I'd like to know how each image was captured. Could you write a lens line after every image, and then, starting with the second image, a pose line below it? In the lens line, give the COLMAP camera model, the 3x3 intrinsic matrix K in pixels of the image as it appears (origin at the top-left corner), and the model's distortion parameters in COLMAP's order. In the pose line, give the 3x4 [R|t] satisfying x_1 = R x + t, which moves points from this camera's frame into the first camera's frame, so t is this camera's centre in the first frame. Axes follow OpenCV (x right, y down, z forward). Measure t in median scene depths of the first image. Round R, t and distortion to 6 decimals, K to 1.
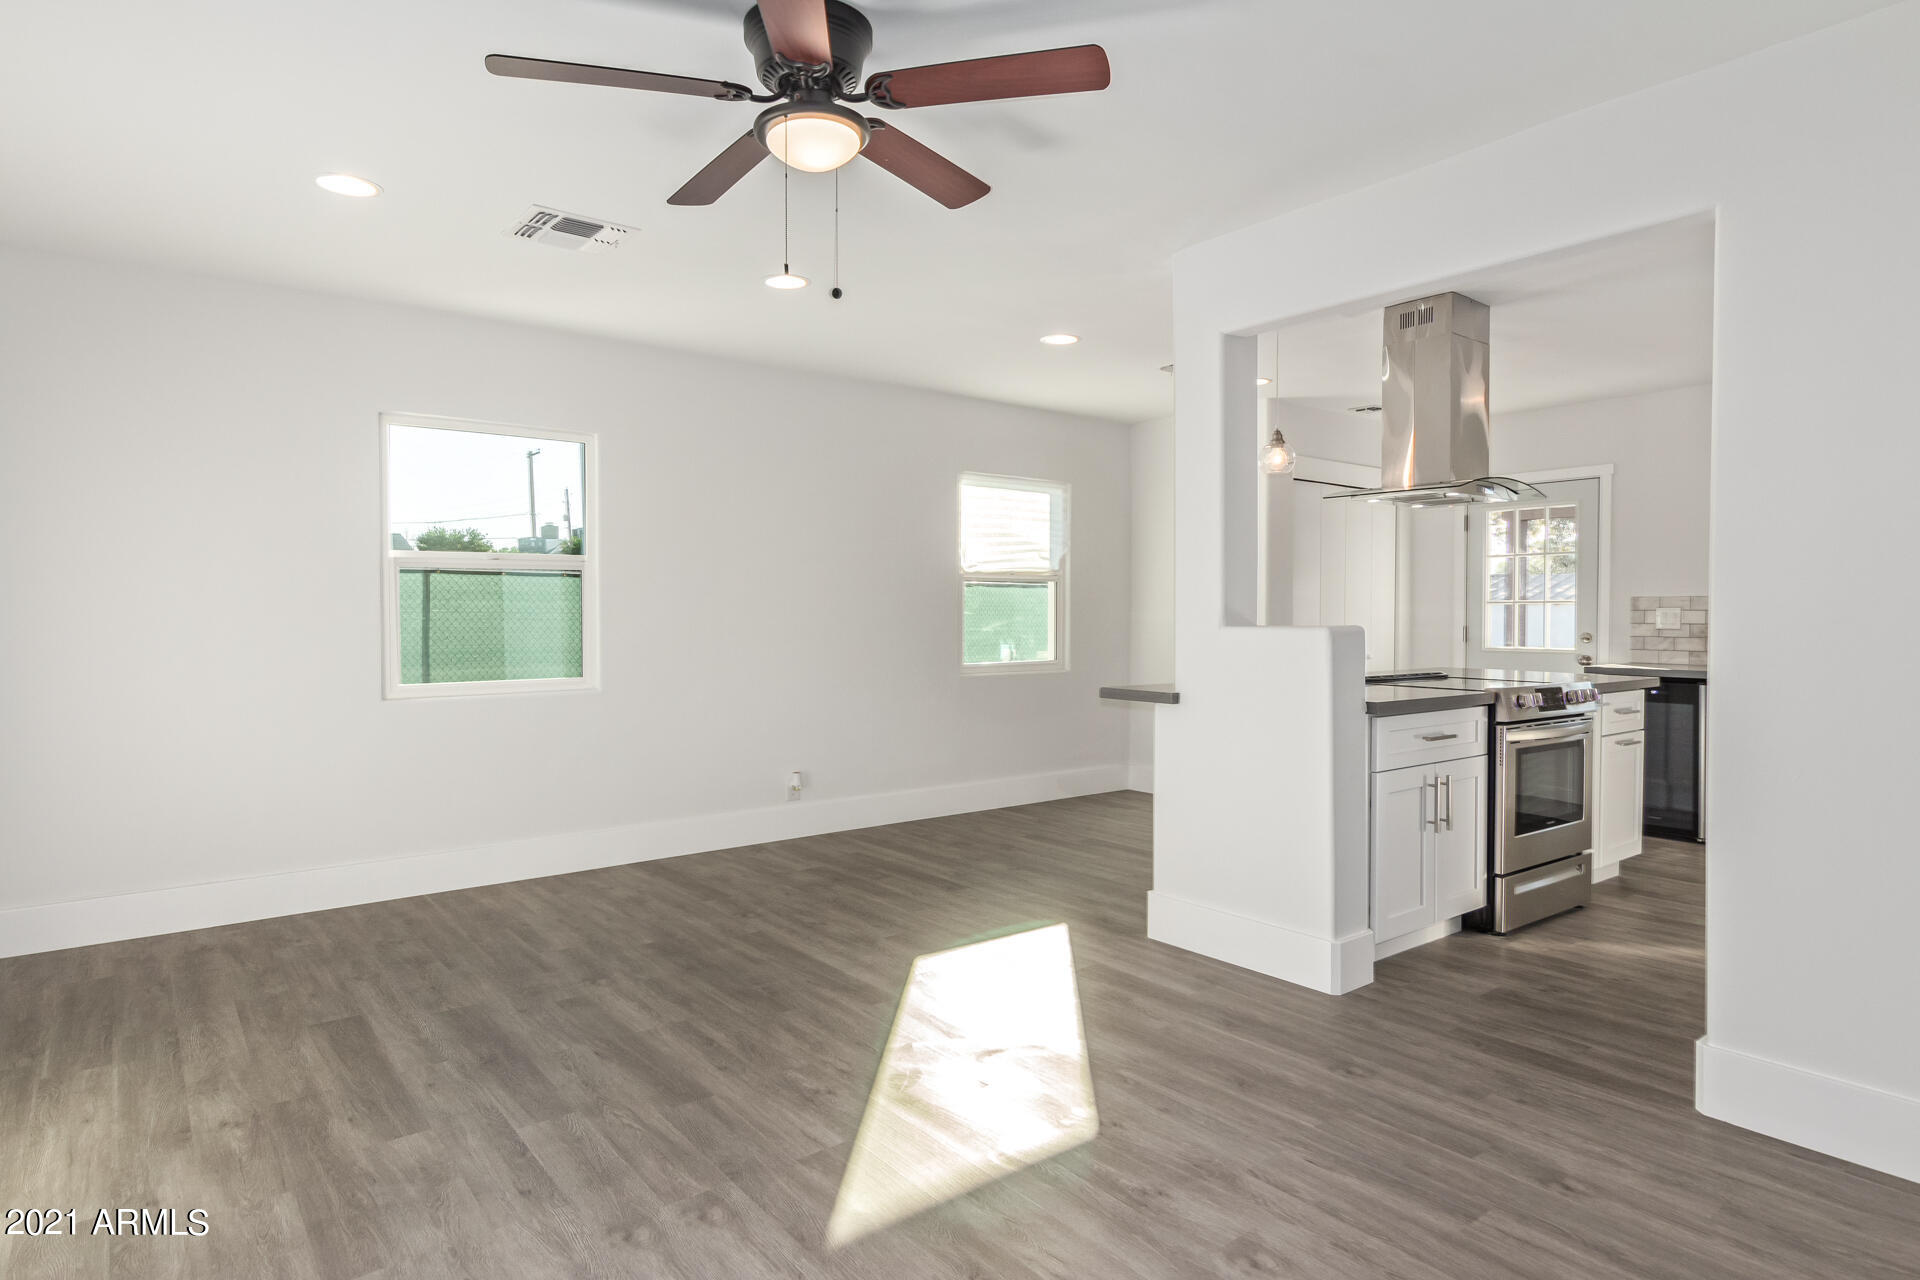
lens RADIAL K [[1063.5, 0, 983.8], [0, 1063.5, 621.8], [0, 0, 1]] dist [0.010136, 0.001184]
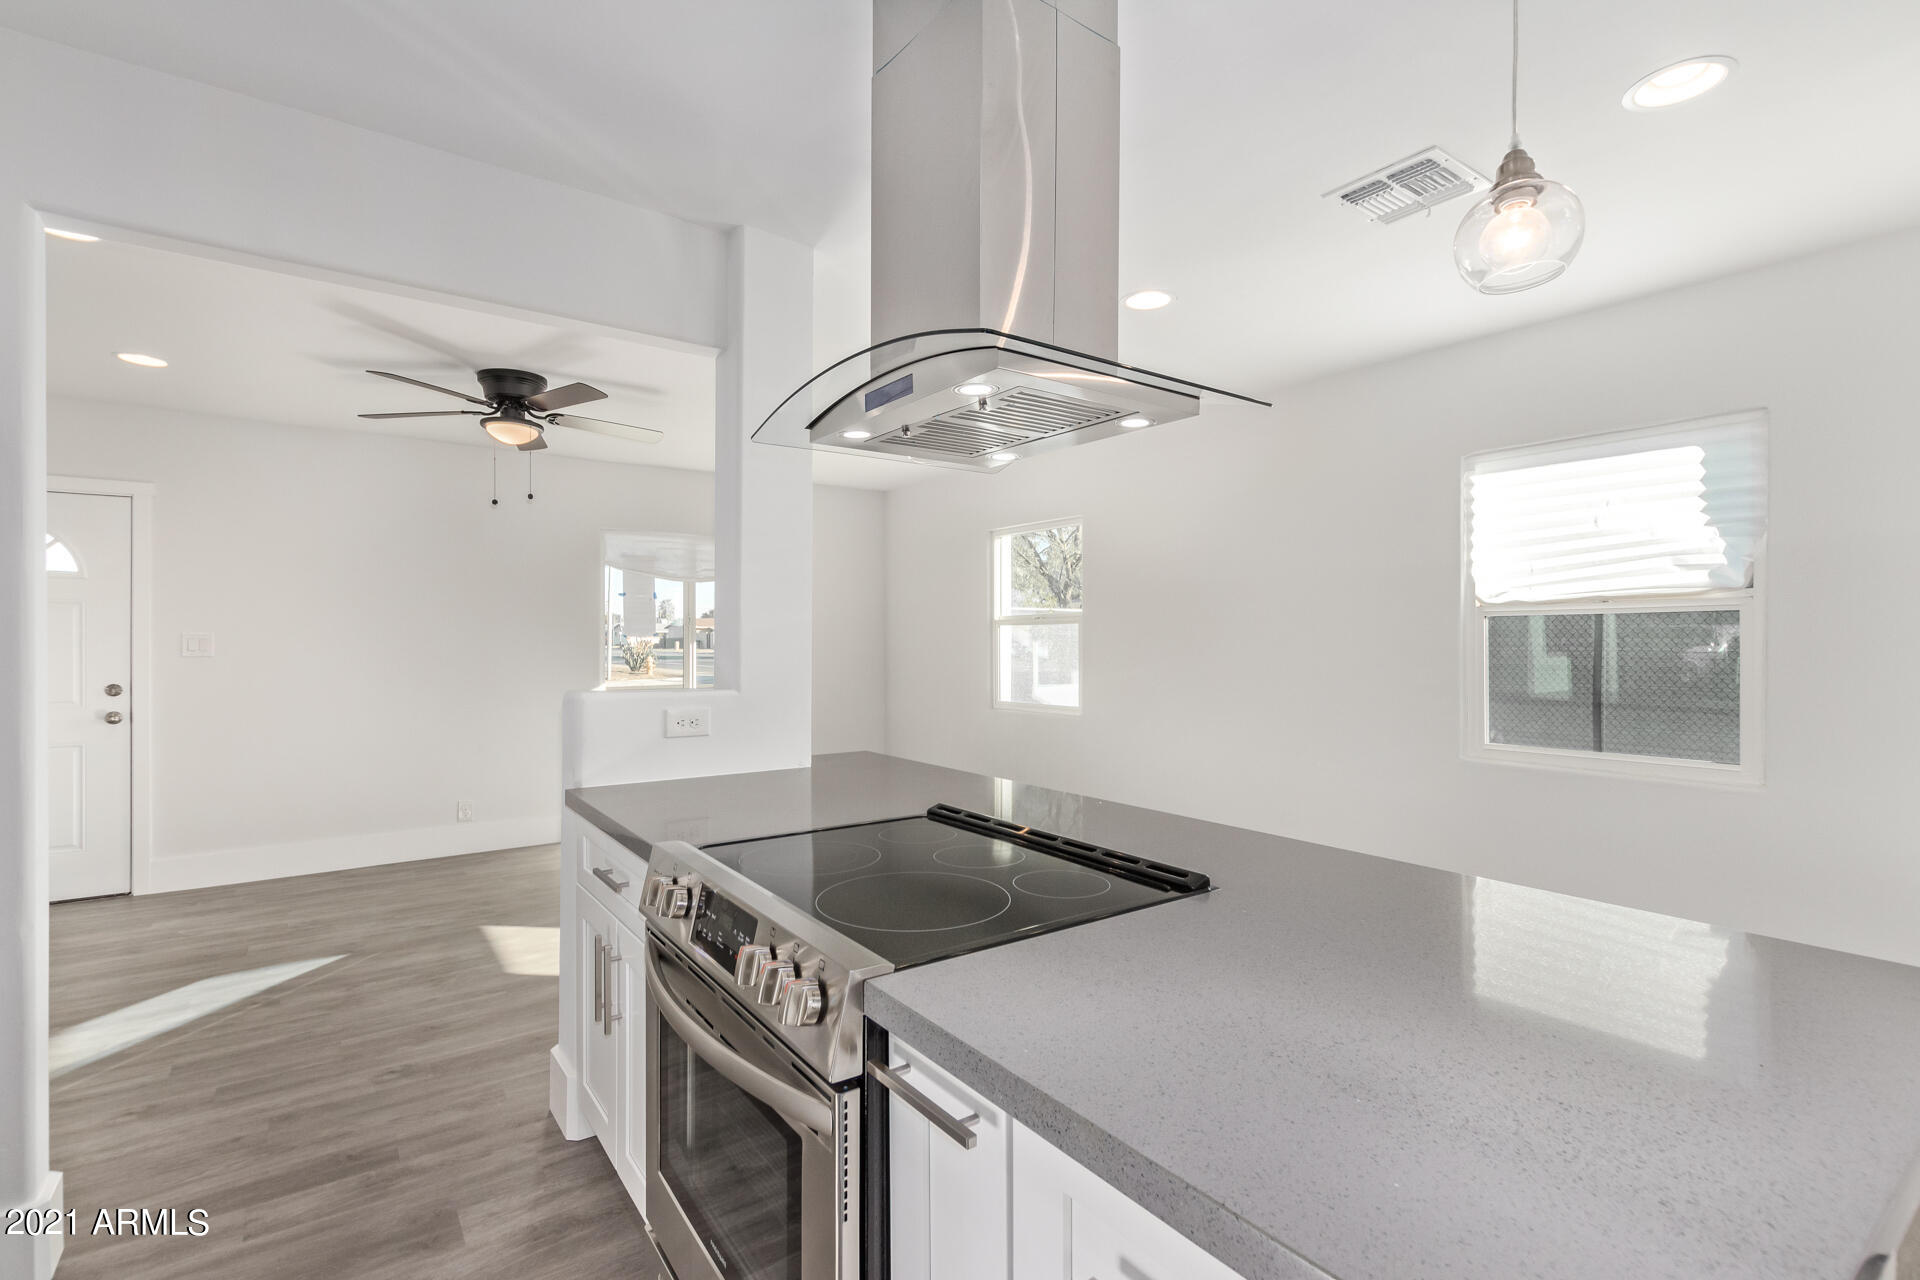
lens RADIAL K [[881.3, 0, 953.5], [0, 881.3, 638.4], [0, 0, 1]] dist [0.007396, -0.004300]
pose [[-0.048348, -0.005371, -0.998816, 1.208163], [-0.011854, 0.999918, -0.004803, -0.043658], [0.998760, 0.011608, -0.048408, 1.570774]]
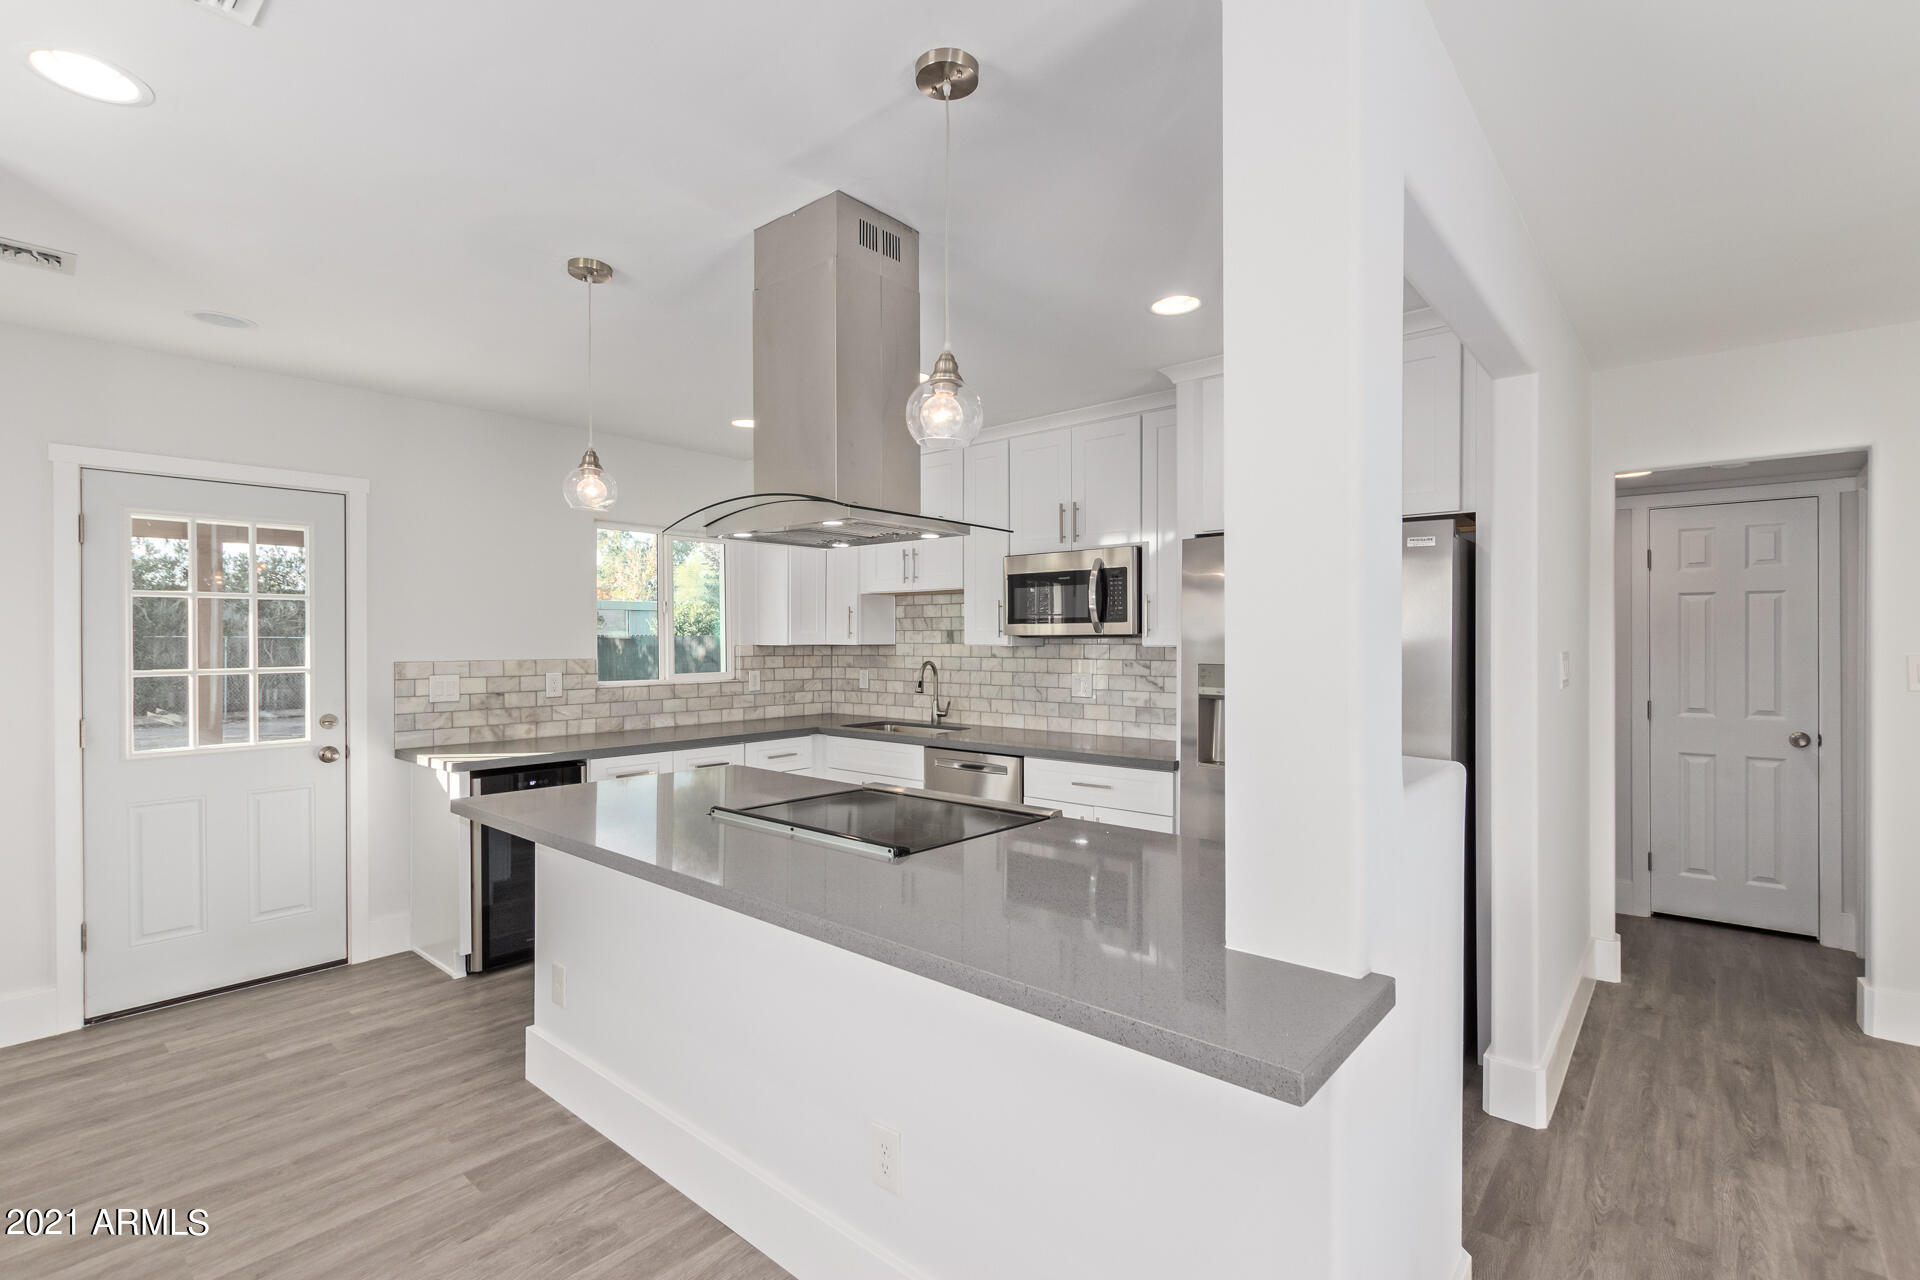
lens RADIAL K [[881.3, 0, 951.3], [0, 881.3, 642.4], [0, 0, 1]] dist [0.007396, -0.004300]
pose [[-0.171670, -0.005767, 0.985138, -0.161160], [0.010137, 0.999920, 0.007620, -0.084404], [-0.985102, 0.011294, -0.171598, 1.606251]]
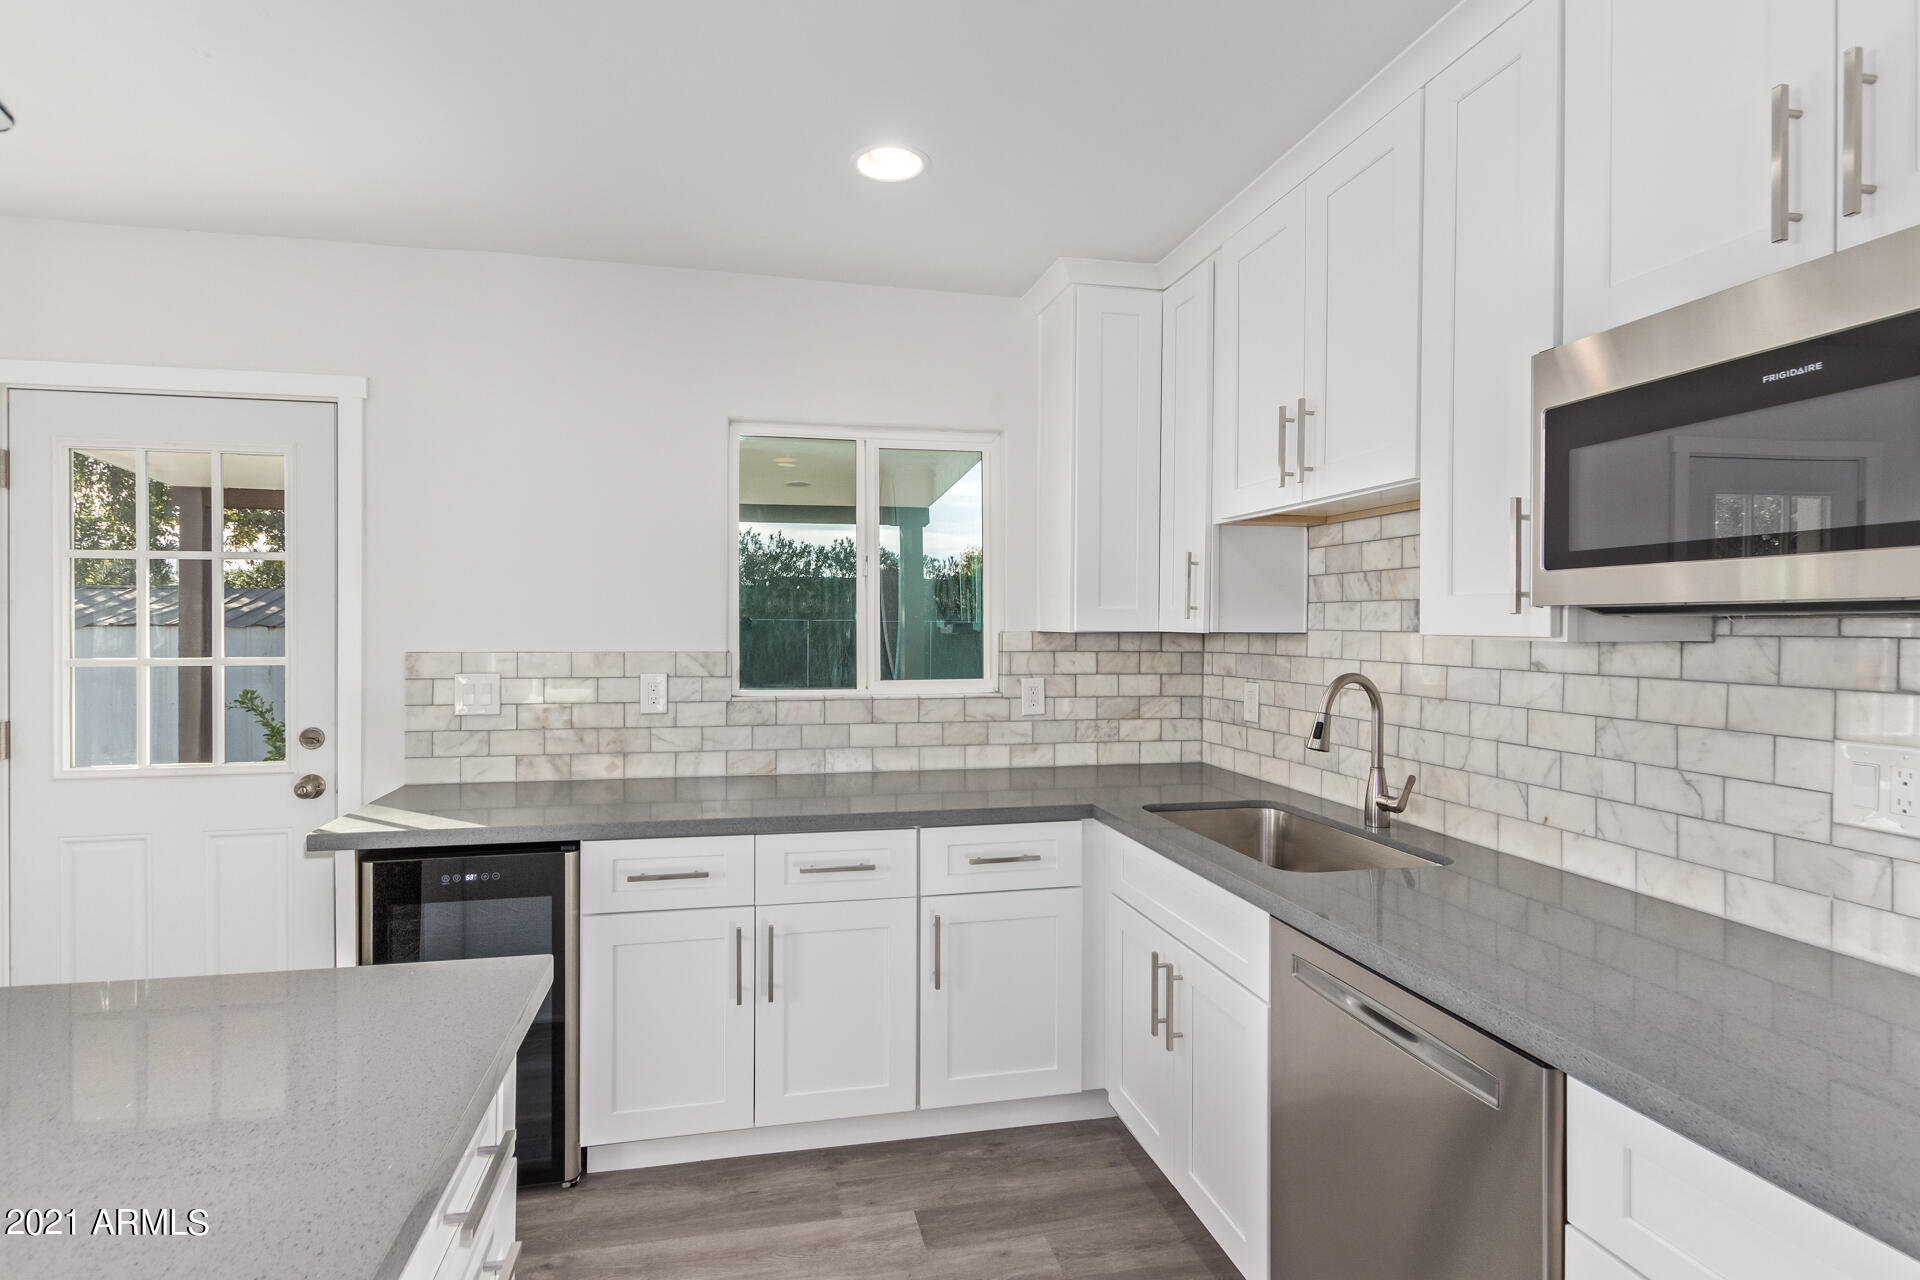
lens RADIAL K [[930.6, 0, 926.2], [0, 930.6, 626.2], [0, 0, 1]] dist [0.012073, 0.000603]
pose [[0.455684, -0.003350, 0.890135, 0.738789], [0.006098, 0.999981, 0.000642, -0.076018], [-0.890121, 0.005136, 0.455696, 1.310578]]
